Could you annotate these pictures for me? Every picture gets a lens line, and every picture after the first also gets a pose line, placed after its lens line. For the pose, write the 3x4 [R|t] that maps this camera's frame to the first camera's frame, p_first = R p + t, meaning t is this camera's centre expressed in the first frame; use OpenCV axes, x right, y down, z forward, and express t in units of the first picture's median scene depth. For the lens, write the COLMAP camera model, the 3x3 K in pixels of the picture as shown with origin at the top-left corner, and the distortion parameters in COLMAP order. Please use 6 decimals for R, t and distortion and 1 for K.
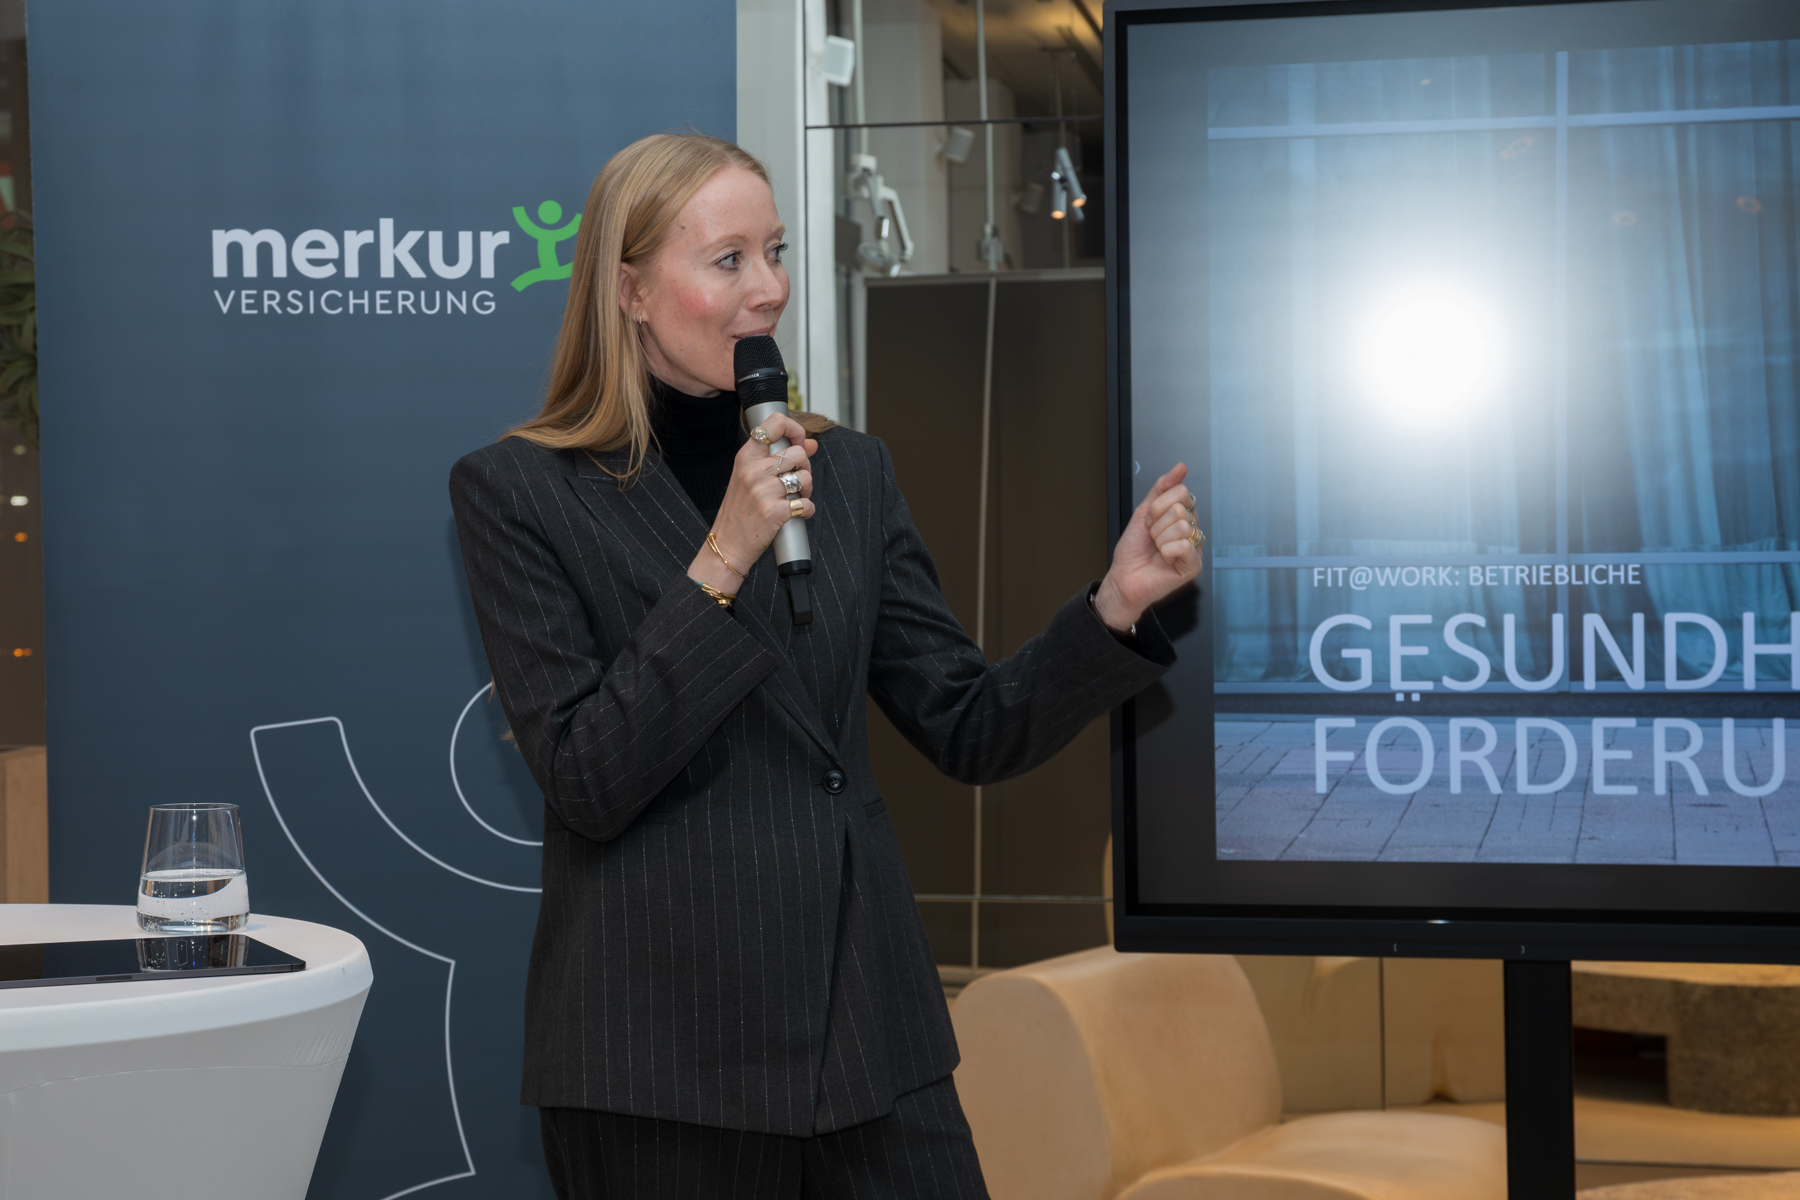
lens RADIAL K [[3153.7, 0, 900.0], [0, 3153.7, 600.0], [0, 0, 1]] dist [0.139832, 0.125244]
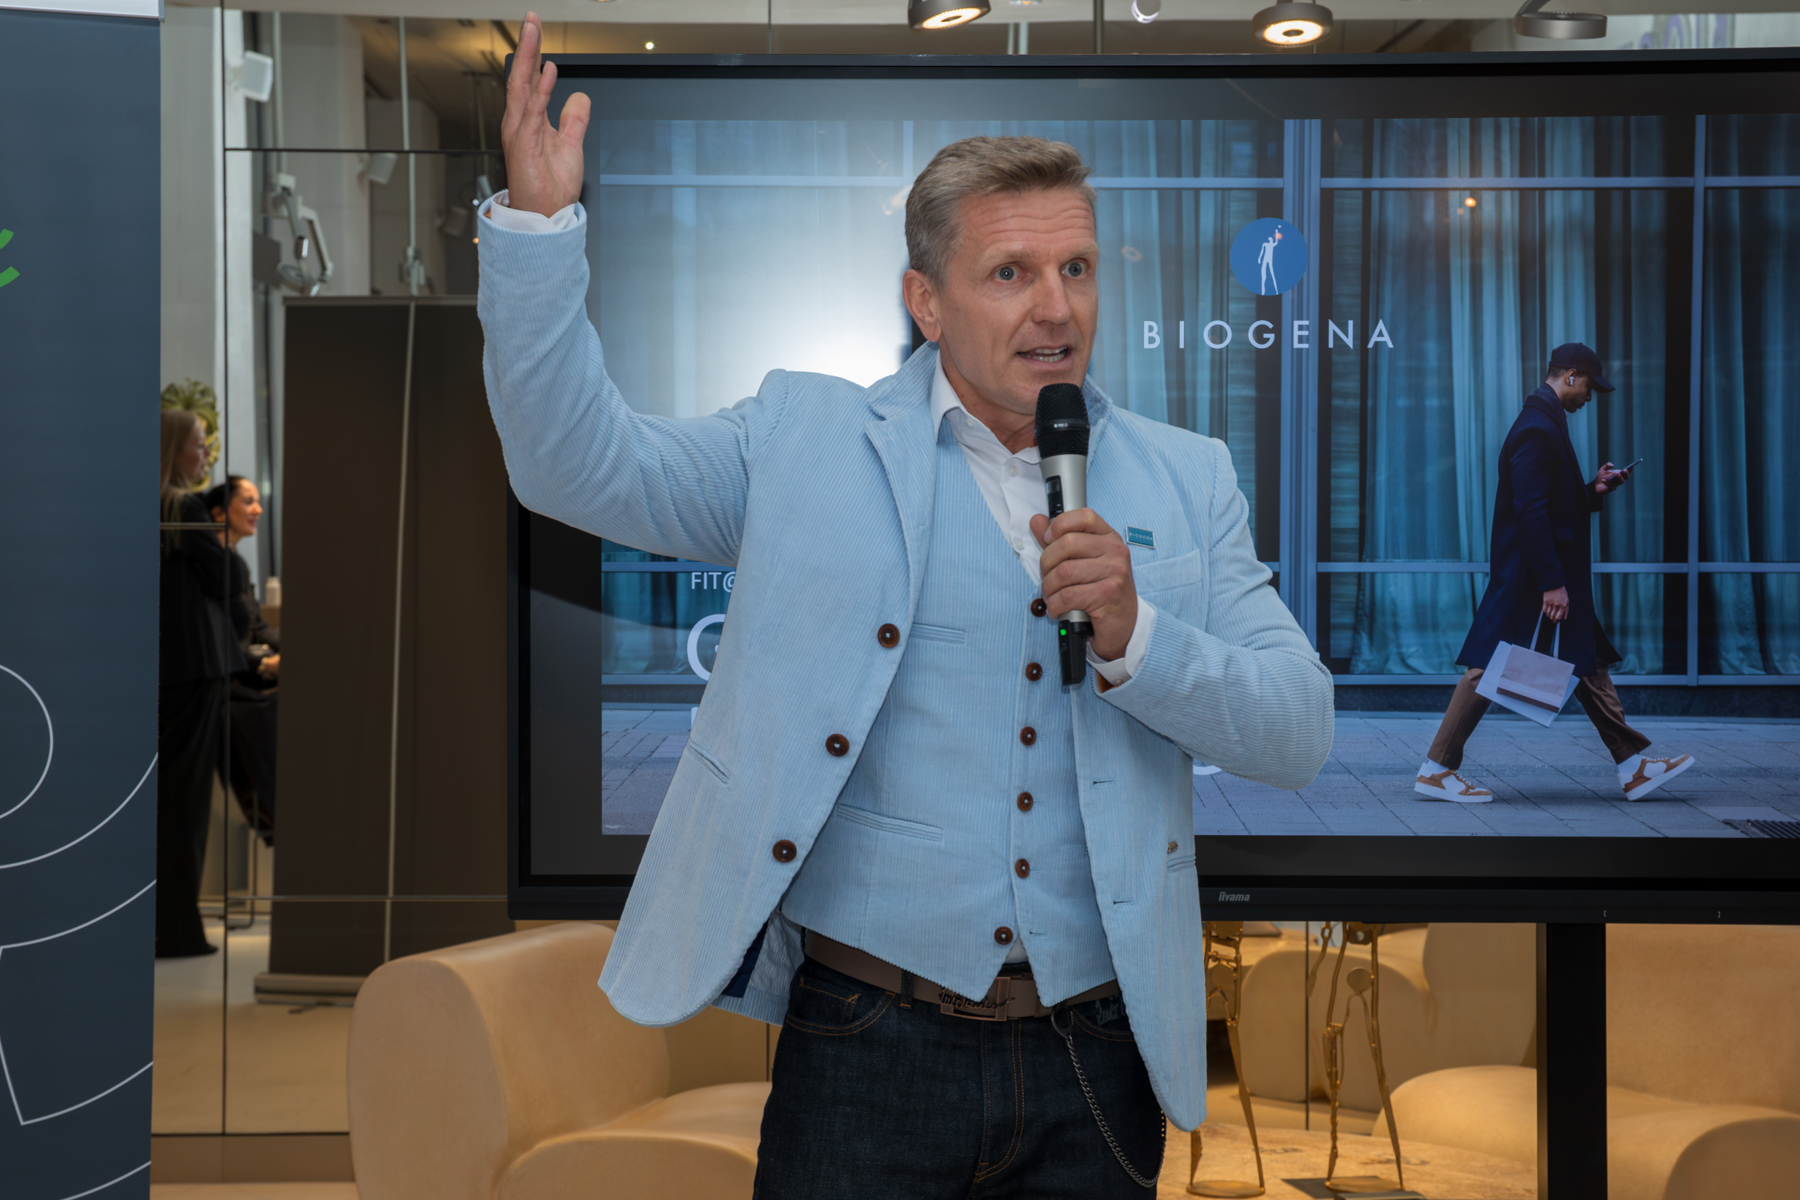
lens RADIAL K [[3518.3, 0, 897.8], [0, 3518.3, 644.2], [0, 0, 1]] dist [0.144667, 0.355920]
pose [[0.987043, 0.009326, 0.160182, 0.002149], [-0.008614, 0.999950, -0.005138, 0.011764], [-0.160222, 0.003692, 0.987074, -0.134310]]
